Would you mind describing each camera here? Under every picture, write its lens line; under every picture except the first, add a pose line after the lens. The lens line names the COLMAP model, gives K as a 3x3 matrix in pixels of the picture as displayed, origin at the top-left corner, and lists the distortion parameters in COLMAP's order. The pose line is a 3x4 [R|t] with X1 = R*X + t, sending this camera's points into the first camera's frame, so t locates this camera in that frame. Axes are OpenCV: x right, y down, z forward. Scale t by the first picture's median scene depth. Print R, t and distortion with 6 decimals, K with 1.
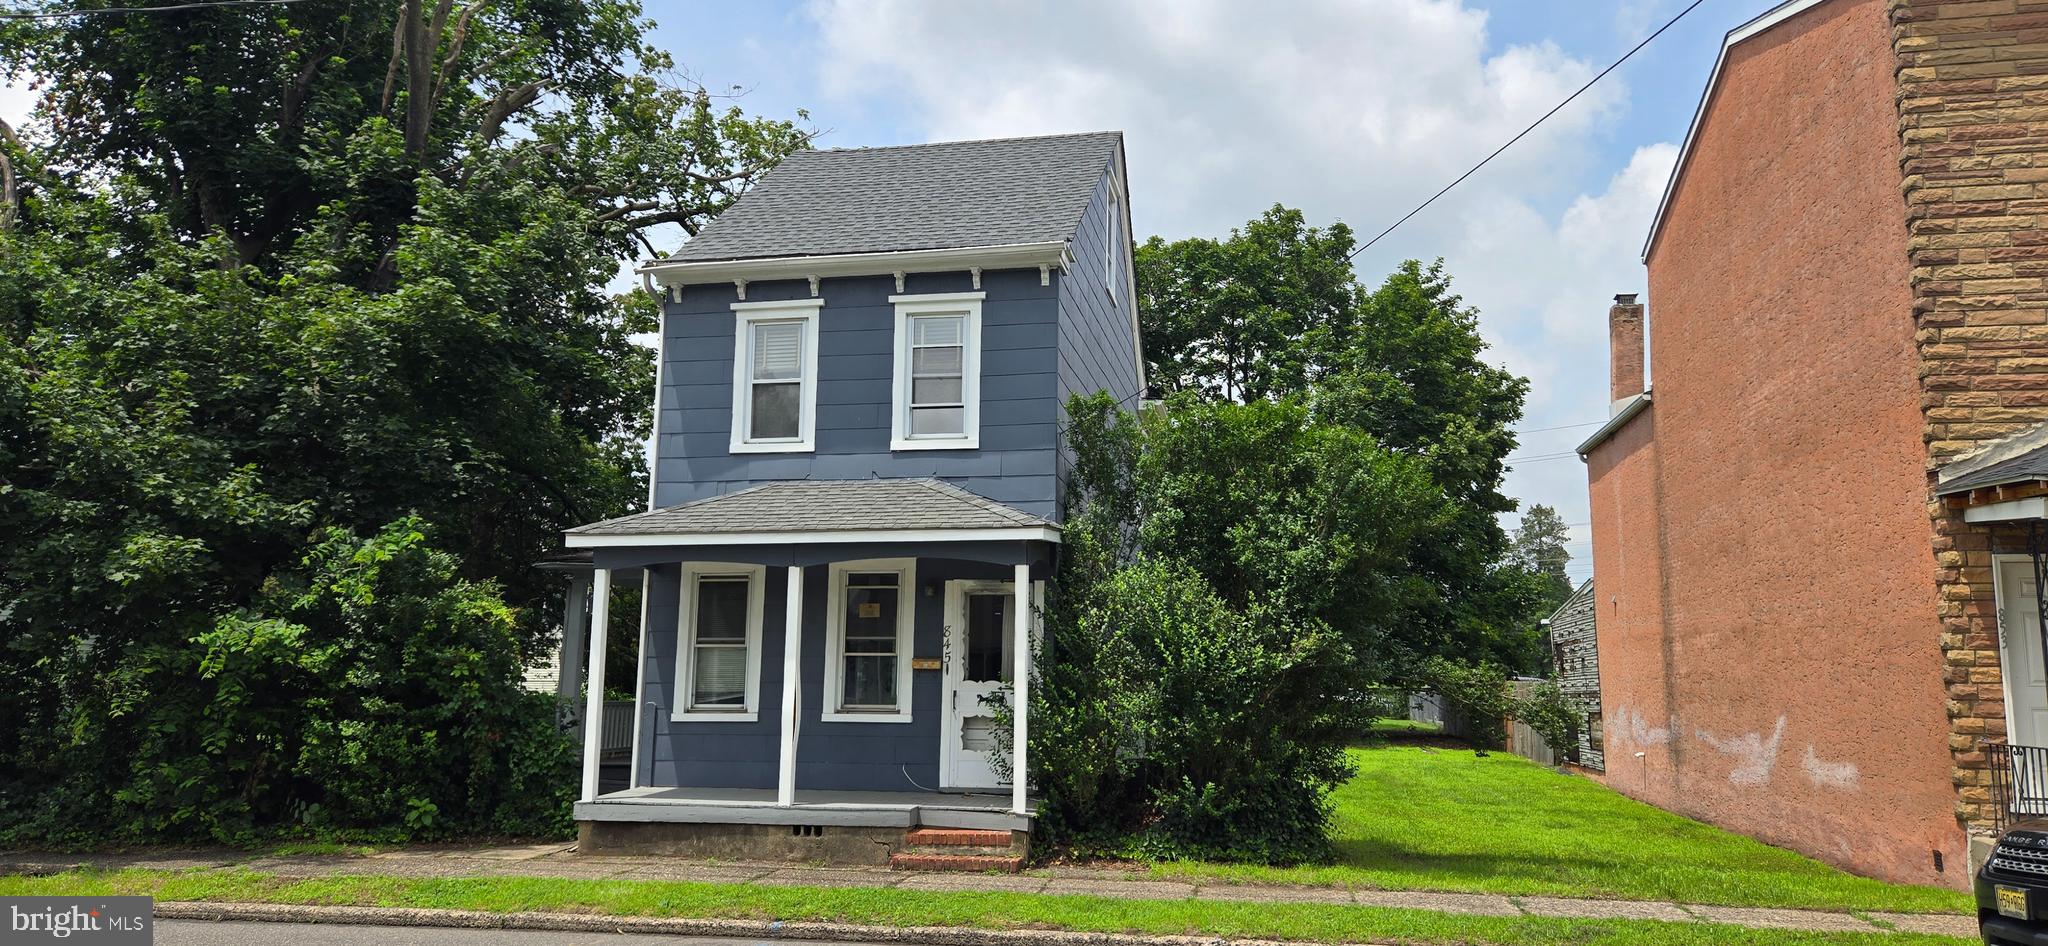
lens RADIAL K [[1408.3, 0, 1024.0], [0, 1408.3, 473.0], [0, 0, 1]] dist [0.074266, -0.072408]
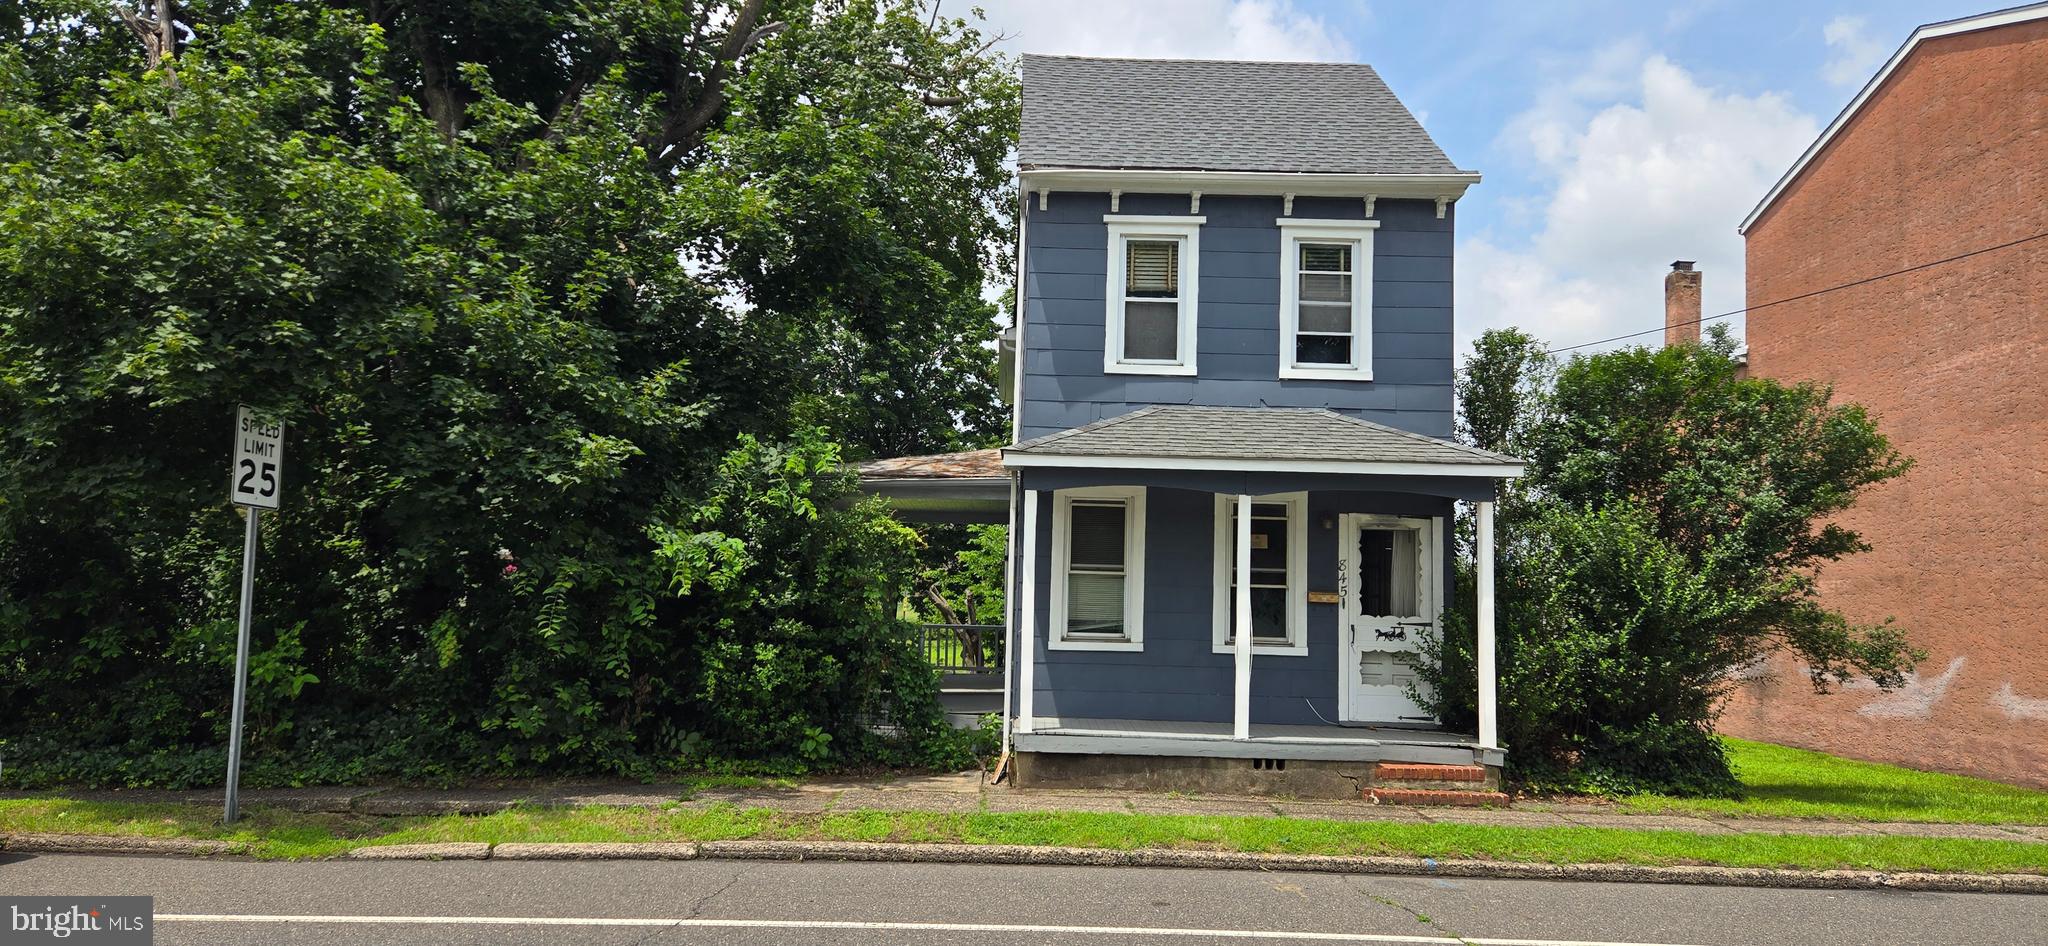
lens RADIAL K [[1408.3, 0, 1024.0], [0, 1408.3, 473.0], [0, 0, 1]] dist [0.074266, -0.072408]
pose [[0.980124, 0.037242, 0.194859, -0.645479], [-0.047133, 0.997812, 0.046369, 0.017237], [-0.192705, -0.054632, 0.979735, 0.104484]]
